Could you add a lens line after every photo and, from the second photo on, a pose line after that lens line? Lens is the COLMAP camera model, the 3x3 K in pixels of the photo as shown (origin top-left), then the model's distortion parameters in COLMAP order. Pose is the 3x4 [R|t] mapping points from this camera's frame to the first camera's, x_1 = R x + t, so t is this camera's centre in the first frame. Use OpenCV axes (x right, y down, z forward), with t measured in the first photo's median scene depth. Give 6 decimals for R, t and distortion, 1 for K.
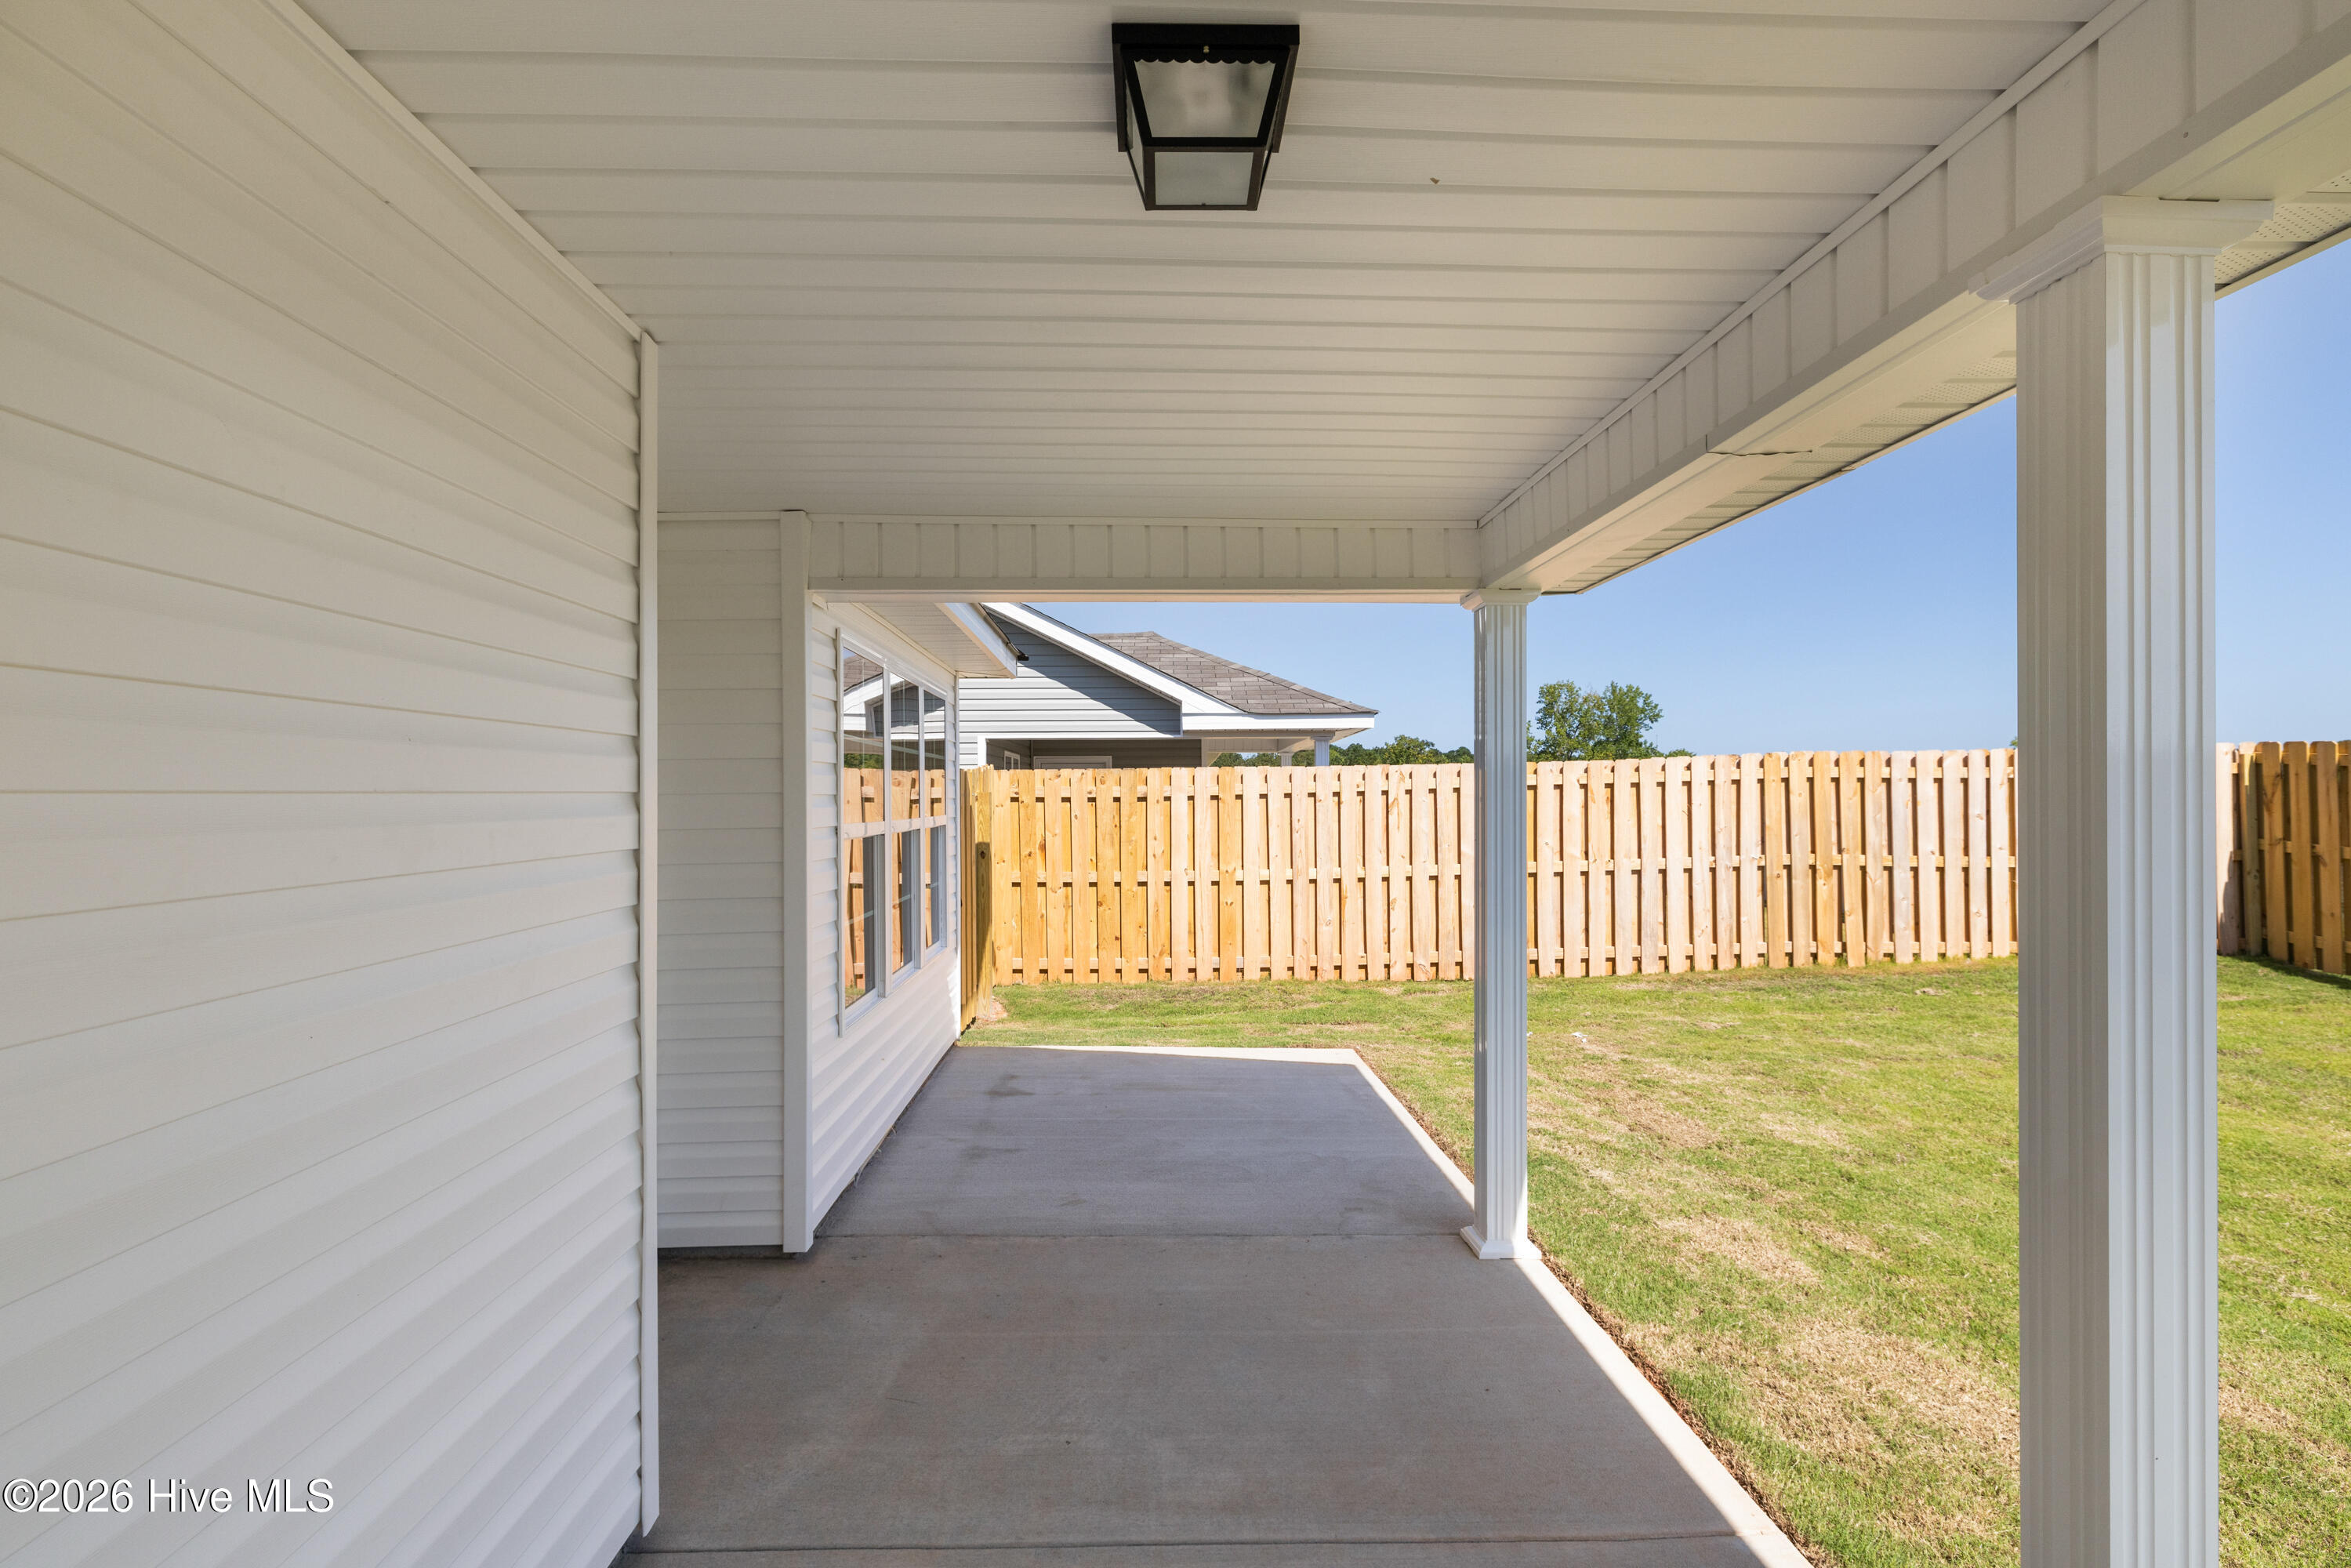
lens RADIAL K [[1099.4, 0, 1182.0], [0, 1099.4, 788.6], [0, 0, 1]] dist [-0.001432, -0.000185]
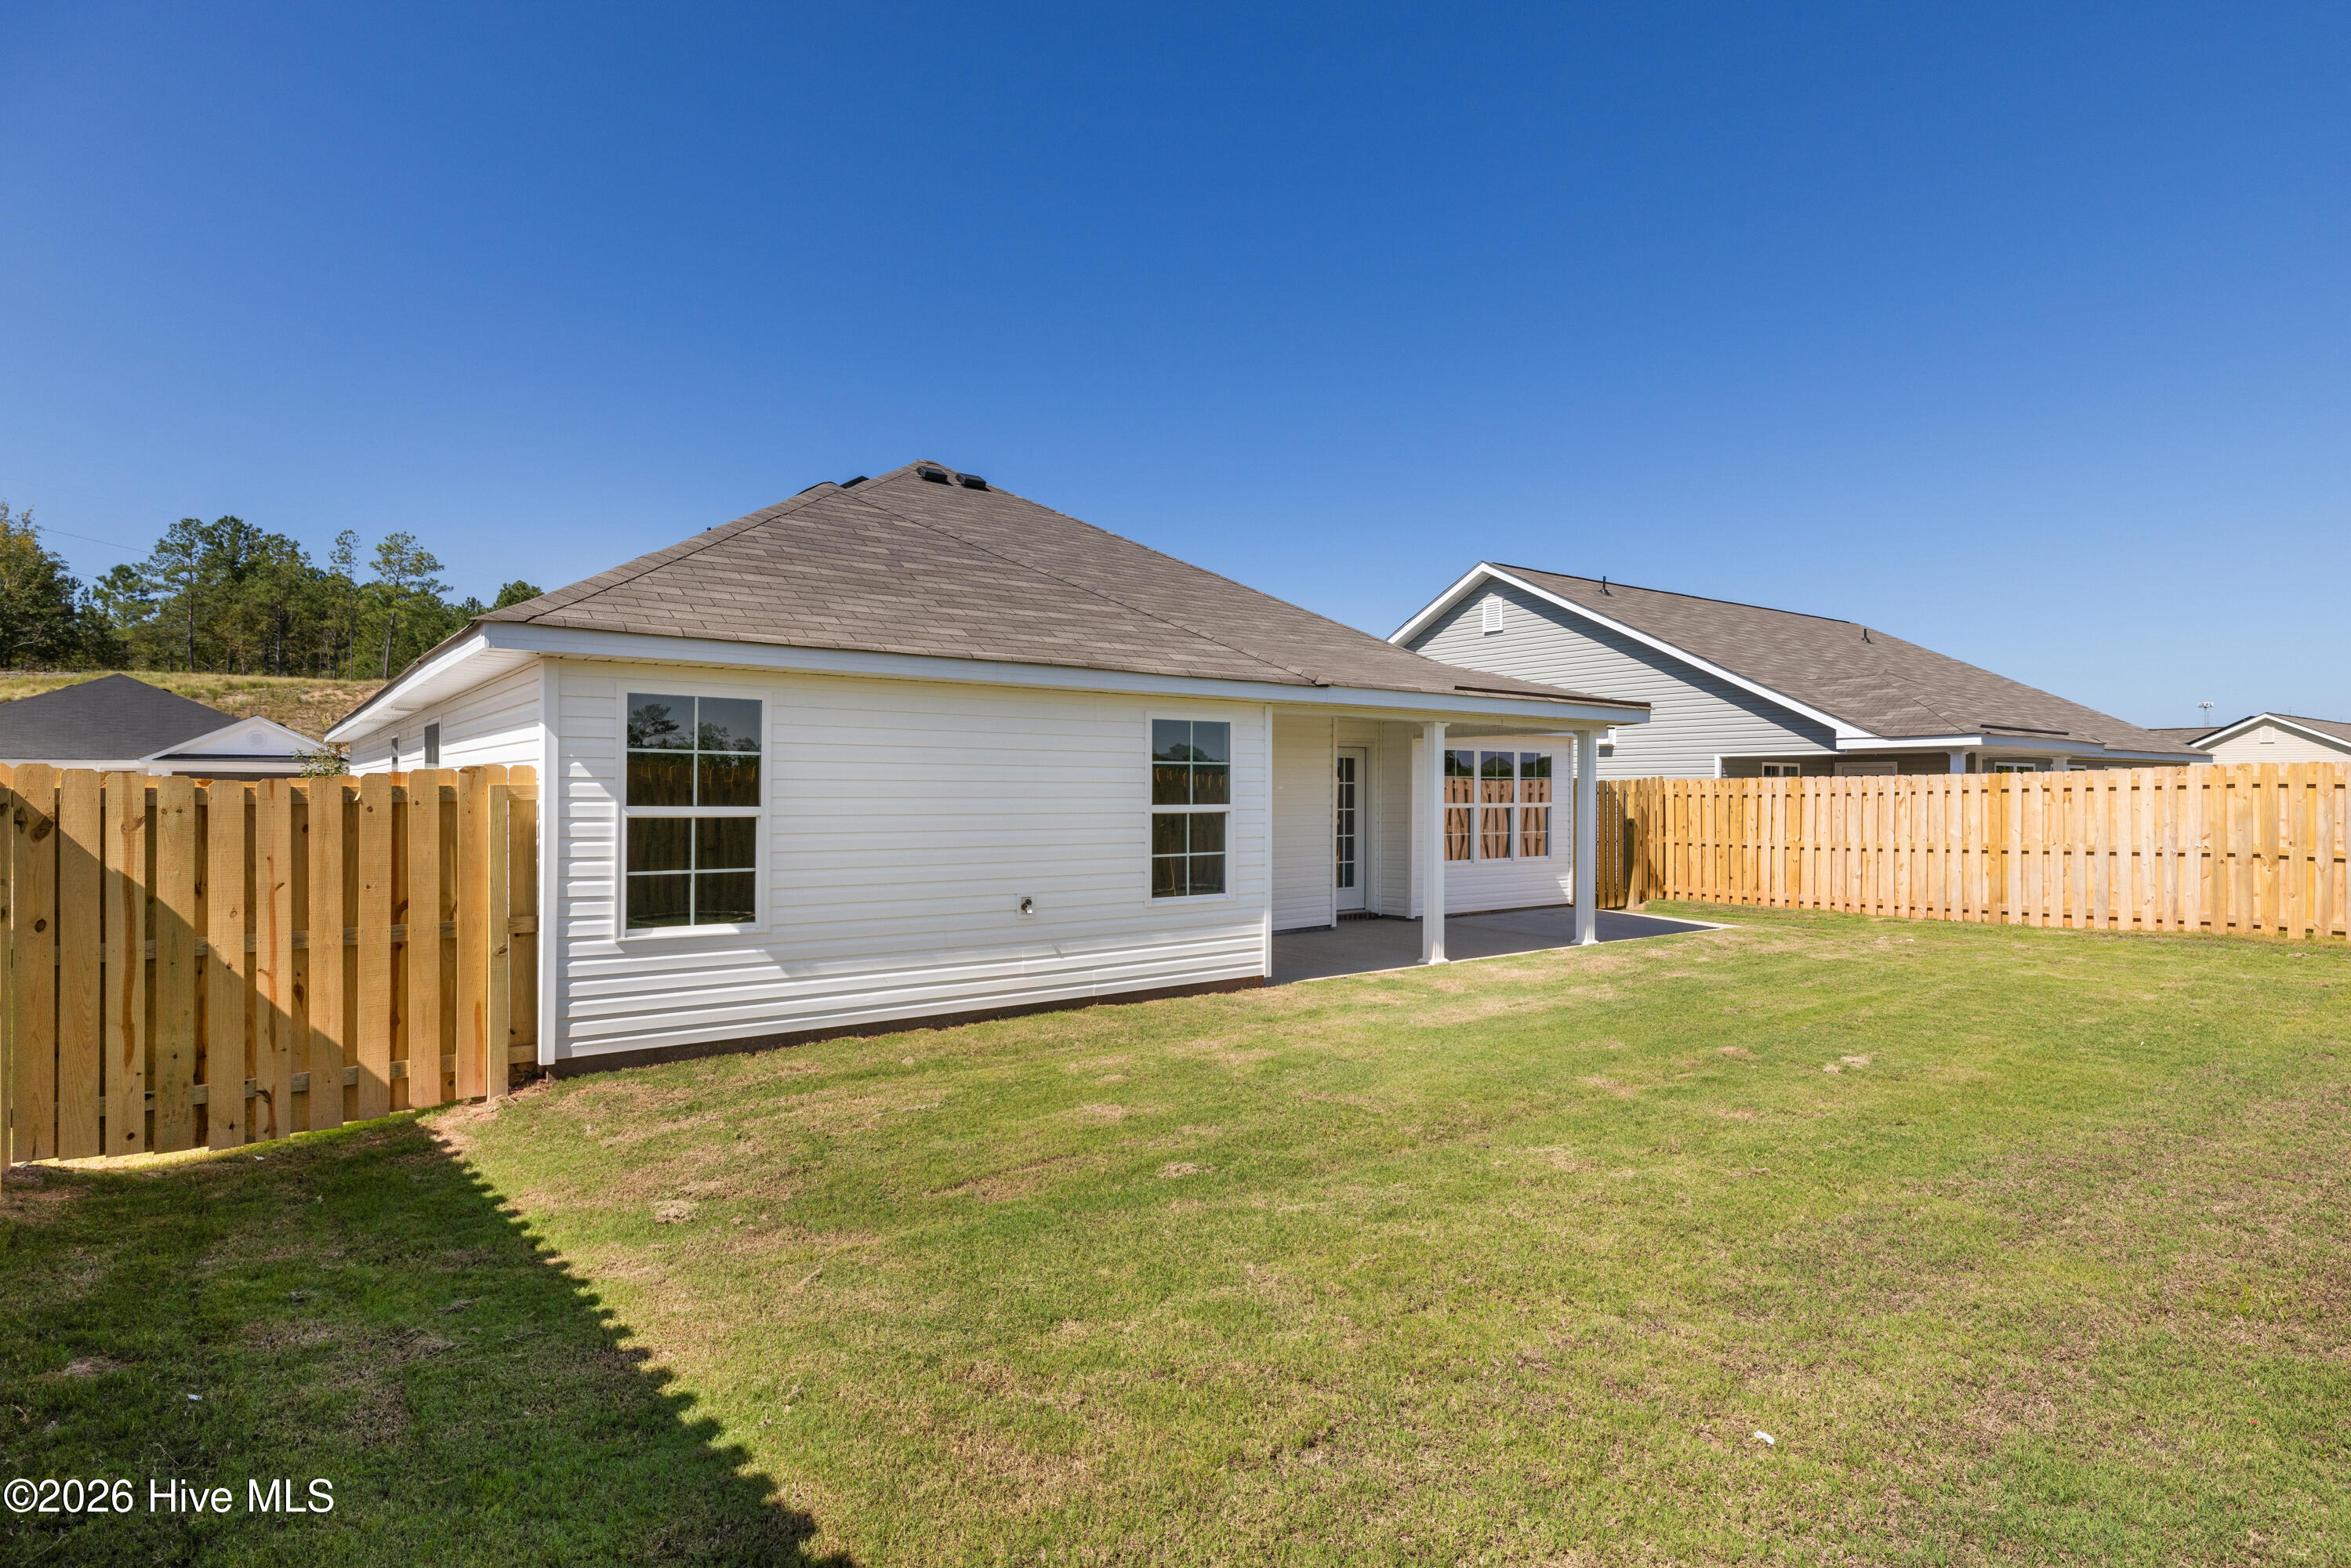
lens RADIAL K [[1227.9, 0, 1172.9], [0, 1227.9, 791.2], [0, 0, 1]] dist [-0.000998, -0.000323]
pose [[0.563389, 0.003854, -0.826183, 0.838588], [0.003768, 0.999967, 0.007234, -0.012688], [0.826183, -0.007189, 0.563356, -0.640519]]
